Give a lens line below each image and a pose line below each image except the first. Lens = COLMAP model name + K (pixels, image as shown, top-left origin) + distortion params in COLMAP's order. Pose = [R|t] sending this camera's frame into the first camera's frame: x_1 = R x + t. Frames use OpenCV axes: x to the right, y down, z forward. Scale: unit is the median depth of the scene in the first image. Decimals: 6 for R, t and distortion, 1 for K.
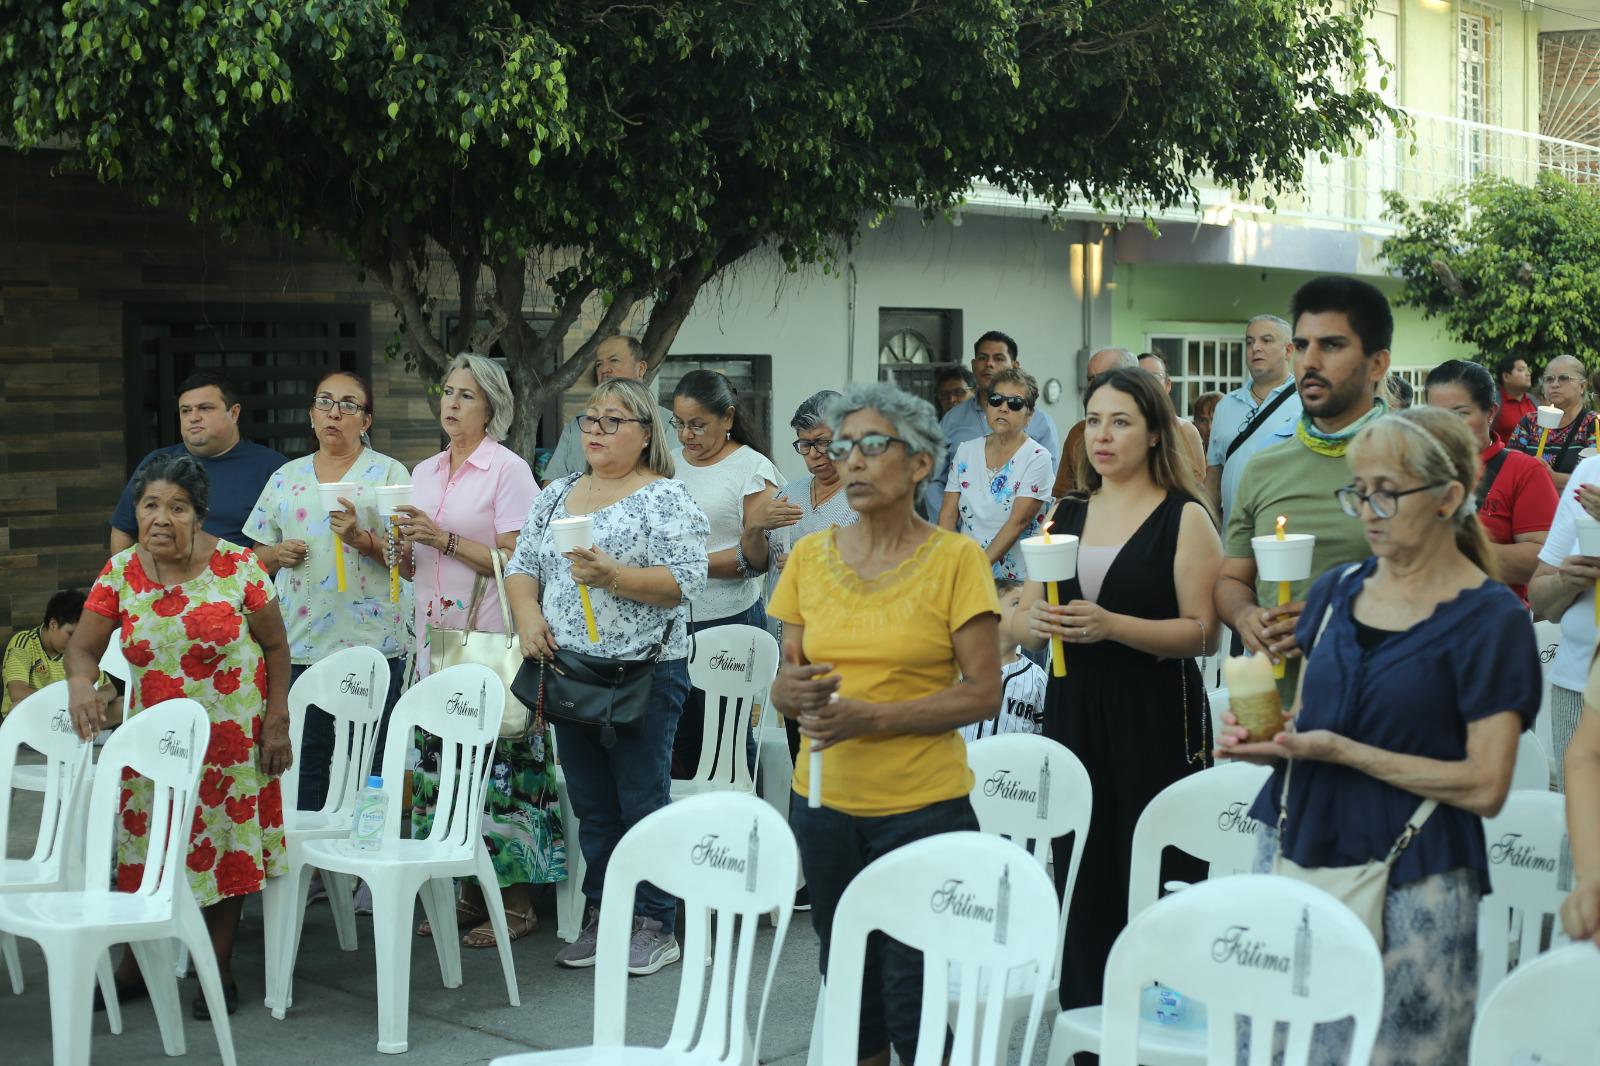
lens RADIAL K [[2314.0, 0, 803.1], [0, 2314.0, 558.1], [0, 0, 1]] dist [-0.027377, -0.376951]
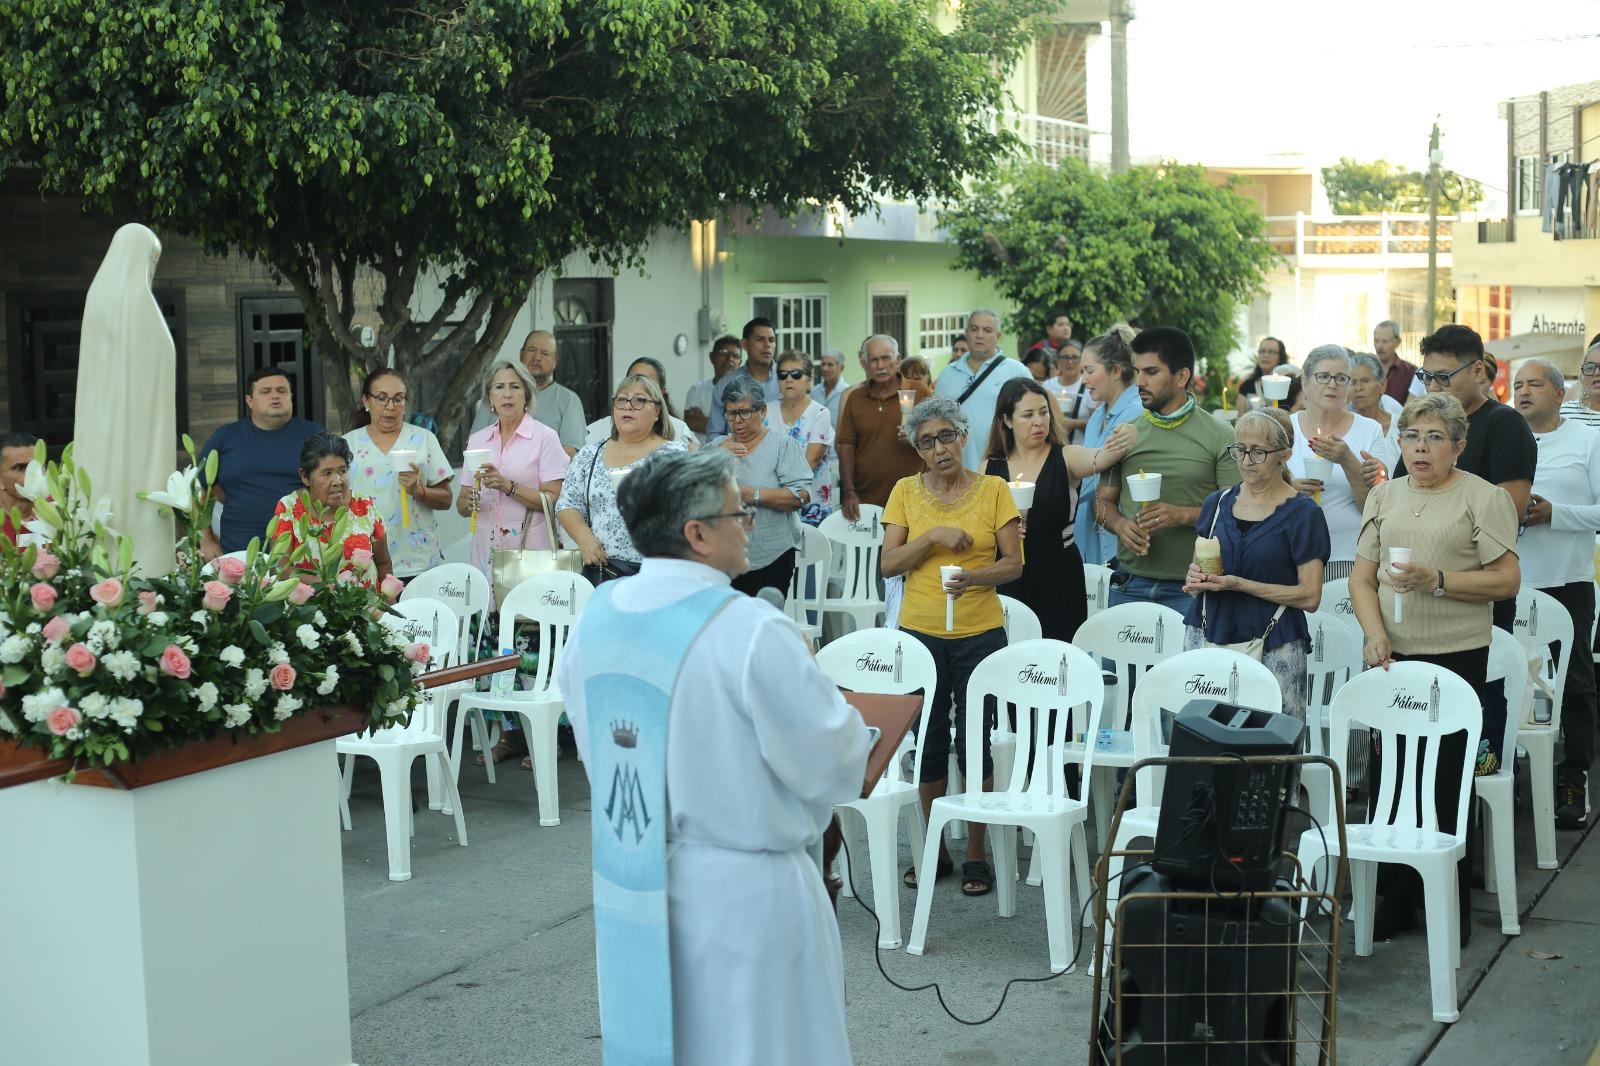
lens RADIAL K [[2381.7, 0, 800.0], [0, 2381.7, 533.0], [0, 0, 1]] dist [-0.091912, -0.022772]
pose [[0.967064, -0.032118, 0.252498, -0.220190], [0.026732, 0.999337, 0.024734, -0.006781], [-0.253125, -0.017170, 0.967281, -0.298564]]
